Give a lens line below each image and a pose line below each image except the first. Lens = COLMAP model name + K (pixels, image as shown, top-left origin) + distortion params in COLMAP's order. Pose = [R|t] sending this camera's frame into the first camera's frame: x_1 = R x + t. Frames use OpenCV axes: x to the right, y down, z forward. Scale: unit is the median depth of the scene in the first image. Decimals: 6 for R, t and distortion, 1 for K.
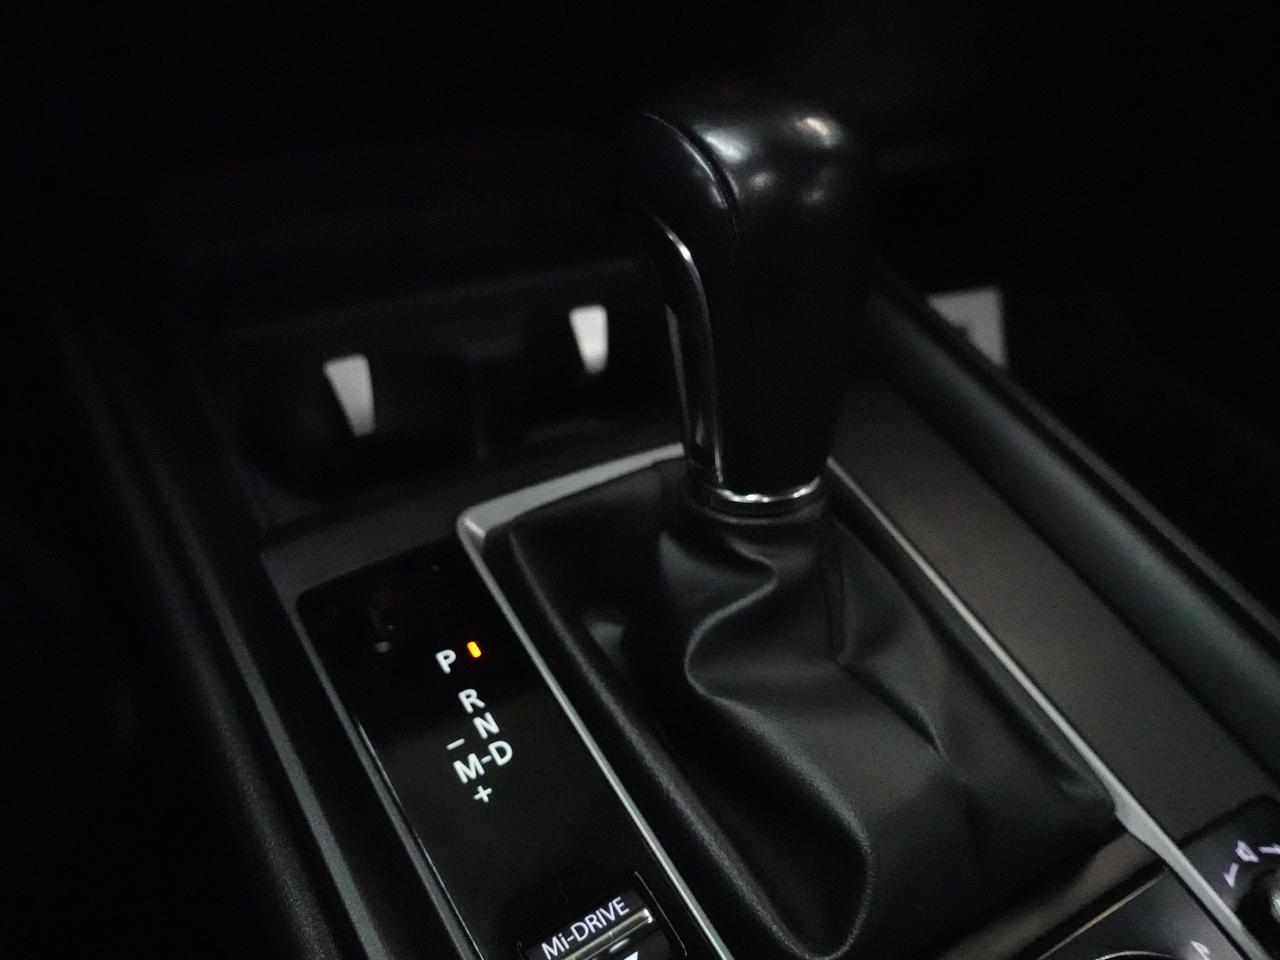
lens RADIAL K [[1010.7, 0, 640.2], [0, 1010.7, 480.4], [0, 0, 1]] dist [-0.091156, -0.002333]
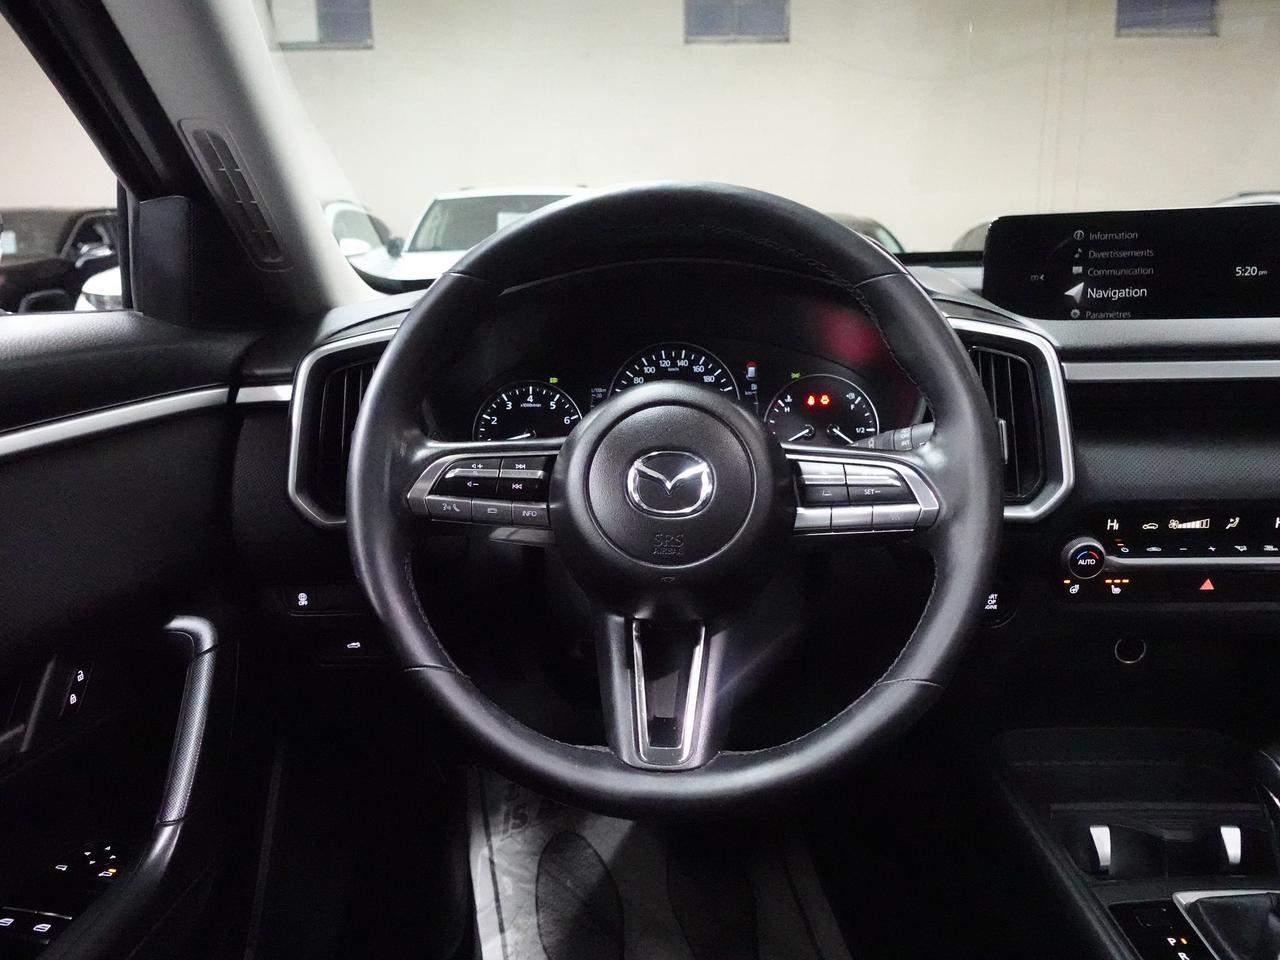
lens RADIAL K [[955.2, 0, 640.0], [0, 955.2, 480.0], [0, 0, 1]] dist [-0.009388, -0.007499]
pose [[0.828415, -0.019985, -0.559758, 0.064937], [-0.249922, 0.881176, -0.401333, 0.423521], [0.501265, 0.472366, 0.724985, -1.938898]]
